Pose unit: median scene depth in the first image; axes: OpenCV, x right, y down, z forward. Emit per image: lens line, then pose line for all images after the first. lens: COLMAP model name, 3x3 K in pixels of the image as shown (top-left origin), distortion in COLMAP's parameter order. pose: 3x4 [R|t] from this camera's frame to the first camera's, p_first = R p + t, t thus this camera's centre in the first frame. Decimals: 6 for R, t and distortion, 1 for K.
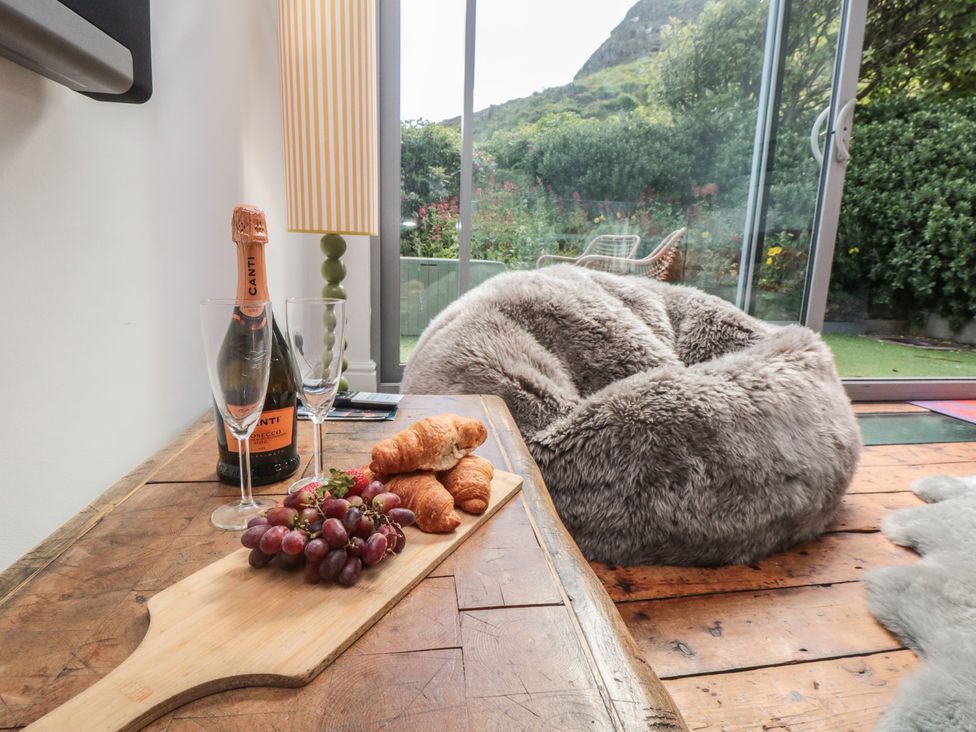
lens RADIAL K [[479.9, 0, 488.0], [0, 479.9, 366.0], [0, 0, 1]] dist [0.001051, -0.010587]
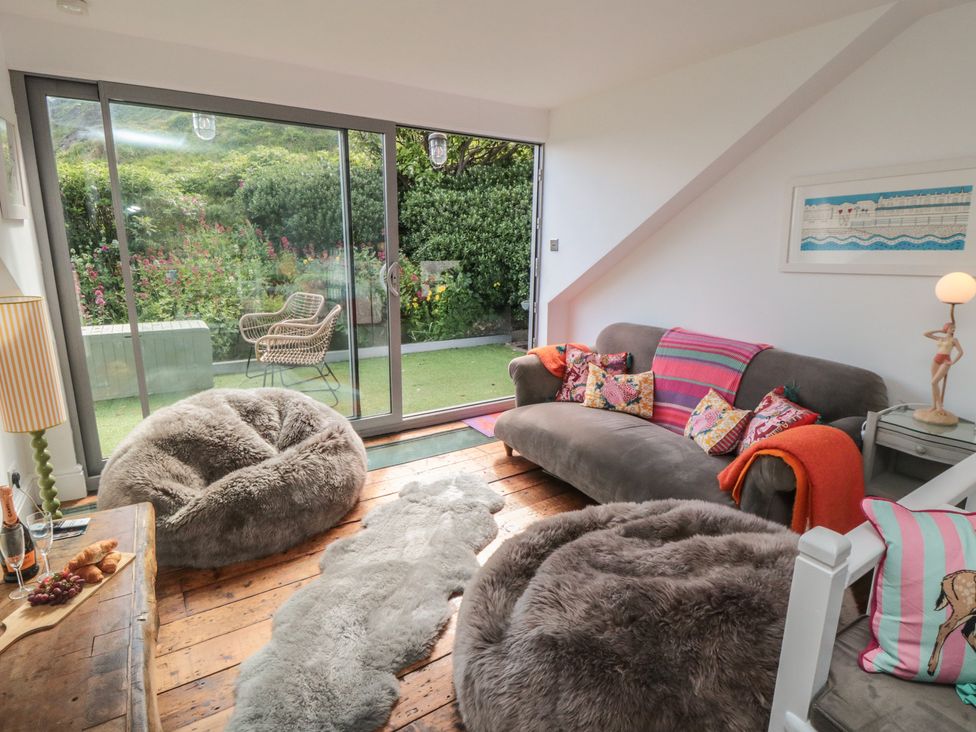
lens RADIAL K [[525.7, 0, 499.0], [0, 525.7, 359.5], [0, 0, 1]] dist [0.002008, -0.015229]
pose [[0.915324, -0.110117, 0.387372, 0.488346], [0.081428, 0.992629, 0.089764, -0.513280], [-0.394401, -0.050620, 0.917543, -1.331098]]
